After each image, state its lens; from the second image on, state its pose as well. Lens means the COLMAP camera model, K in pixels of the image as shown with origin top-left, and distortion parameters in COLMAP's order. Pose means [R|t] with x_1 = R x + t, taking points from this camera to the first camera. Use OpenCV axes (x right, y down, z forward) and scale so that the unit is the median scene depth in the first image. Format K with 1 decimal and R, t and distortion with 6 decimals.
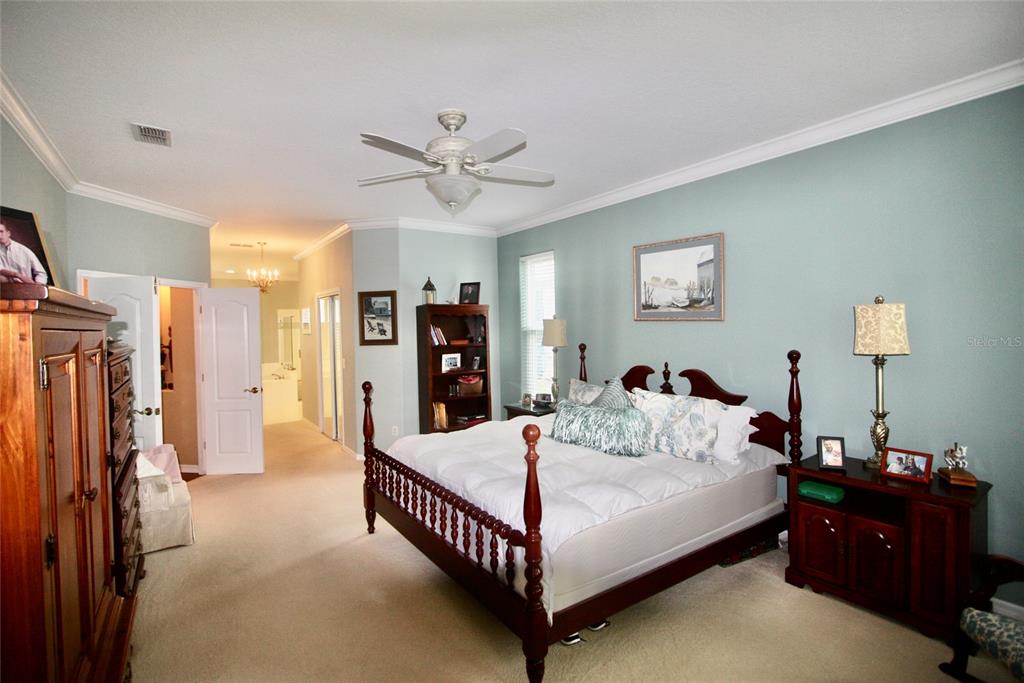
lens RADIAL K [[477.0, 0, 510.2], [0, 477.0, 338.1], [0, 0, 1]] dist [-0.016532, 0.002494]
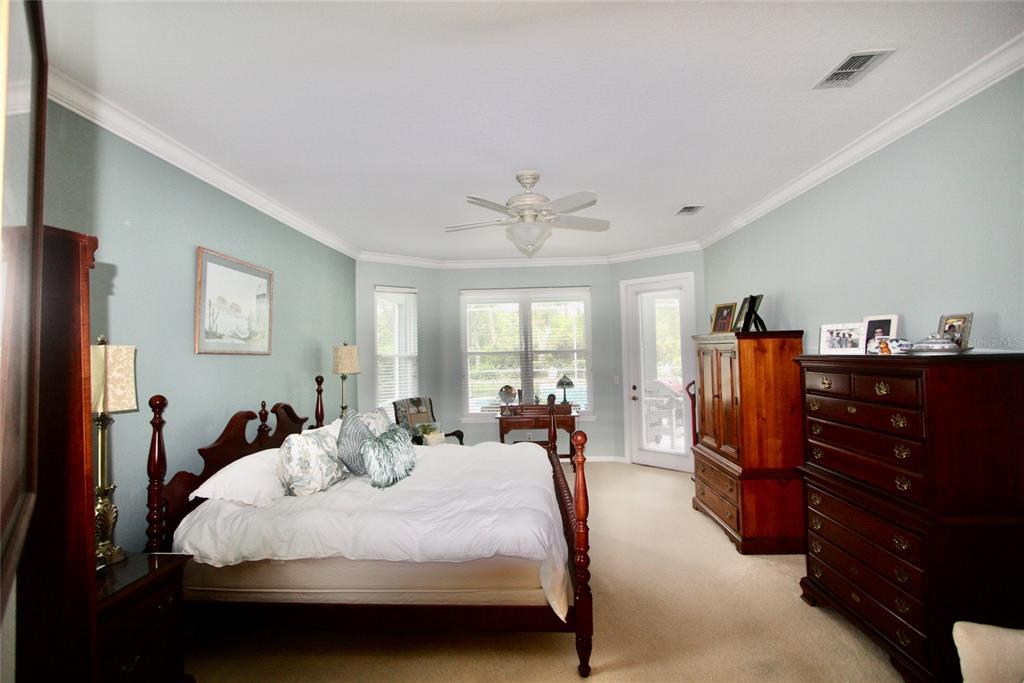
lens RADIAL K [[477.0, 0, 513.3], [0, 477.0, 338.6], [0, 0, 1]] dist [-0.016532, 0.002494]
pose [[-0.803407, 0.052596, 0.593102, -0.559856], [0.054206, 0.998415, -0.015112, -0.025914], [-0.592957, 0.020009, -0.804985, 1.423592]]
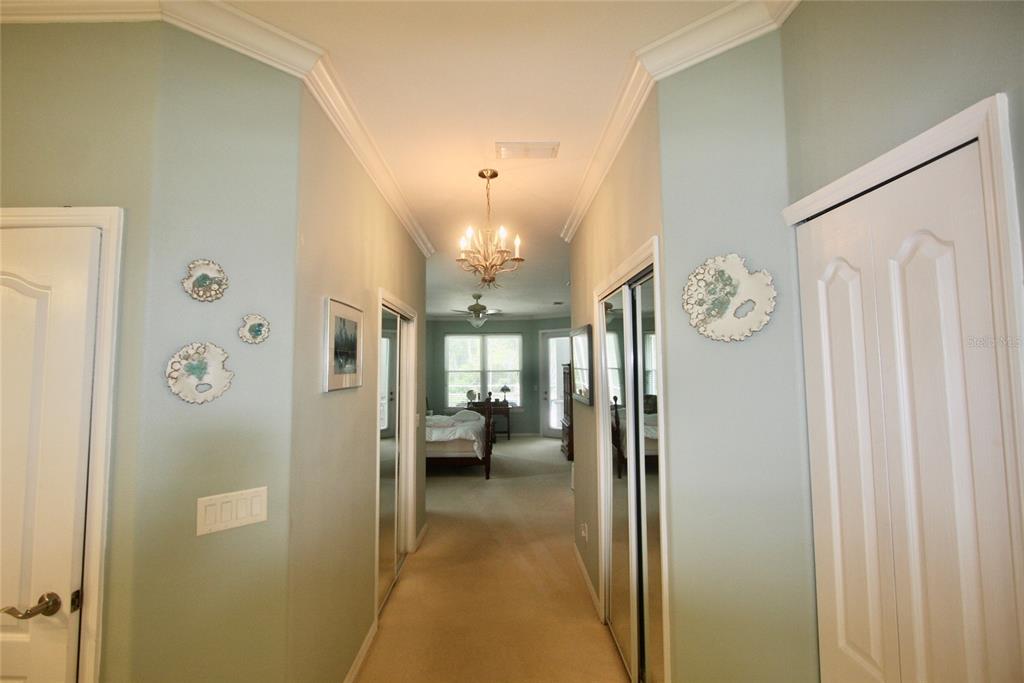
lens RADIAL K [[477.0, 0, 512.7], [0, 477.0, 333.4], [0, 0, 1]] dist [-0.016532, 0.002494]
pose [[-0.829424, 0.067097, 0.554575, -1.333184], [0.038278, 0.997253, -0.063408, -0.037470], [-0.557306, -0.031364, -0.829715, 2.313445]]
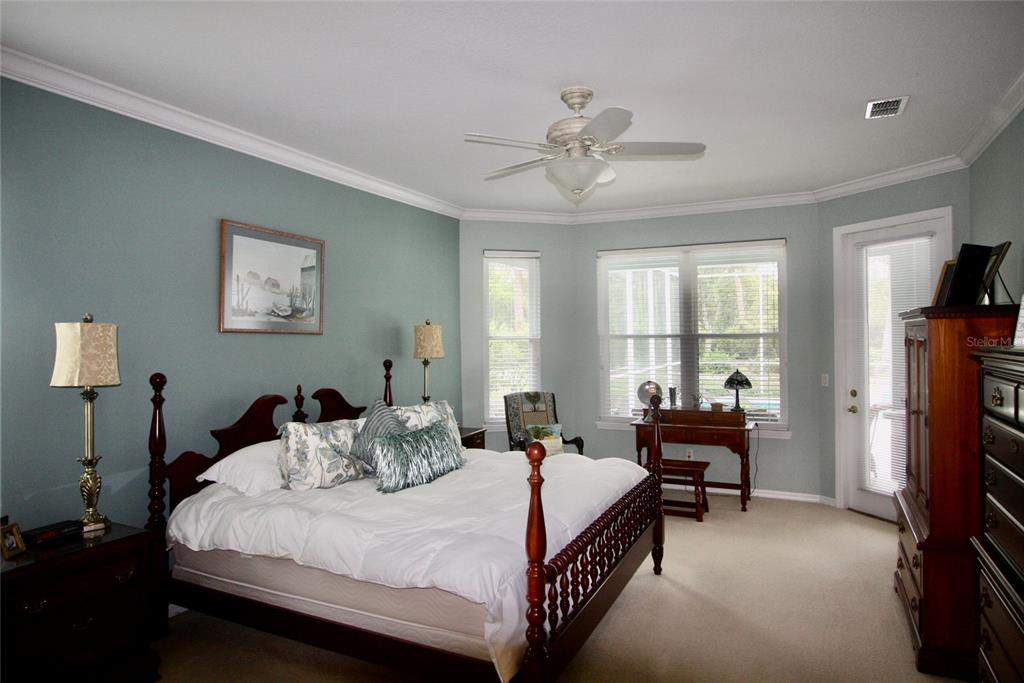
lens RADIAL K [[635.0, 0, 509.3], [0, 635.0, 342.8], [0, 0, 1]] dist [-0.005922, 0.000430]
pose [[-0.490870, 0.014575, 0.871111, -0.763185], [0.041700, 0.999107, 0.006782, -0.012514], [-0.870234, 0.039654, -0.491039, 1.209205]]
